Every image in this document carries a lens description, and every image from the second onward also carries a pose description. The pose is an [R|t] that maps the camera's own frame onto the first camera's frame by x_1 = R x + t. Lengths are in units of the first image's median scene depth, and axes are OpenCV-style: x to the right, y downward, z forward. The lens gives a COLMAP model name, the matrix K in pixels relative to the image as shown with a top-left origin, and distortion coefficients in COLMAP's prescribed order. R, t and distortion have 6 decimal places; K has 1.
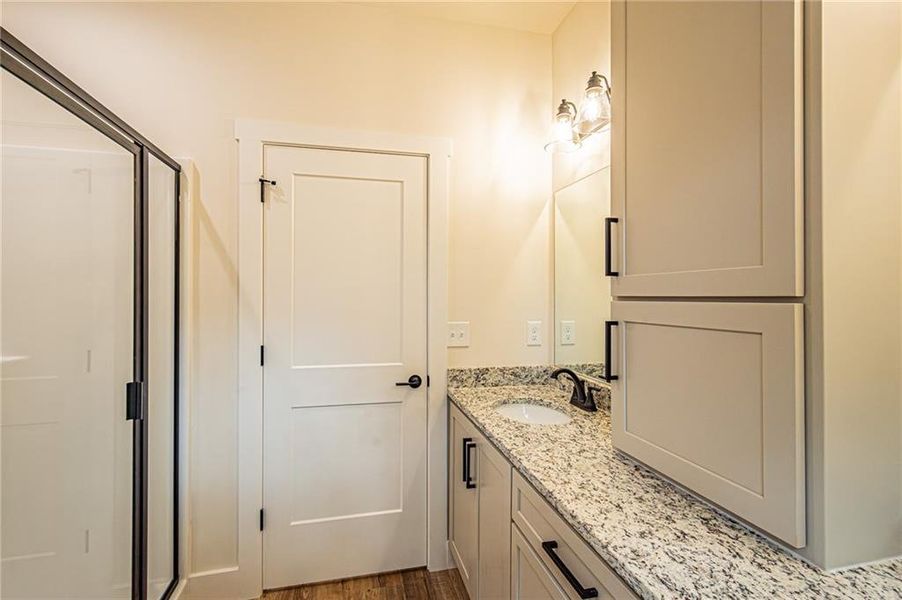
lens RADIAL K [[410.1, 0, 445.5], [0, 410.1, 294.9], [0, 0, 1]] dist [0.000943, -0.000622]
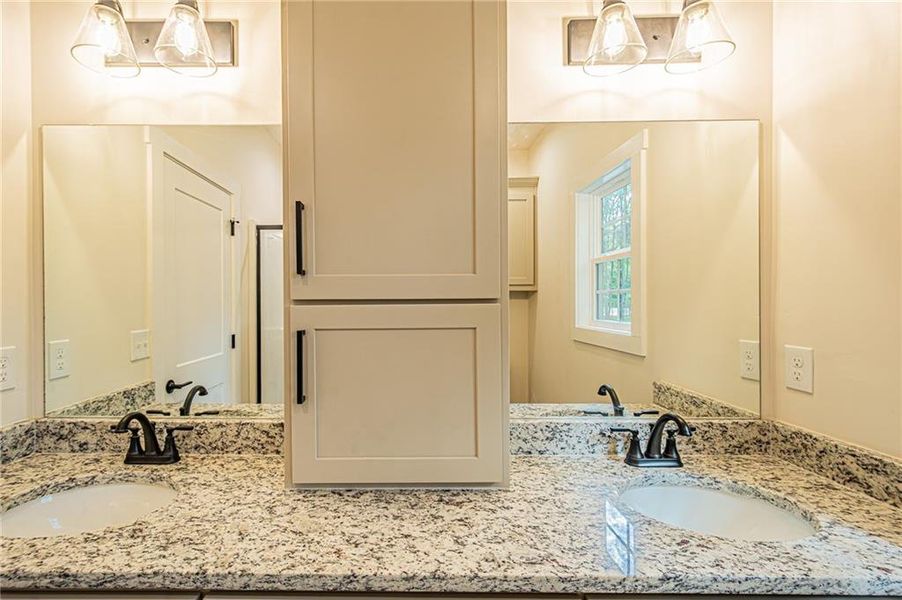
lens RADIAL K [[410.1, 0, 420.4], [0, 410.1, 299.4], [0, 0, 1]] dist [0.000943, -0.000622]
pose [[0.228229, -0.007823, 0.973576, -0.351534], [0.002460, 0.999969, 0.007458, -0.003041], [-0.973604, 0.000693, 0.228241, 0.623319]]
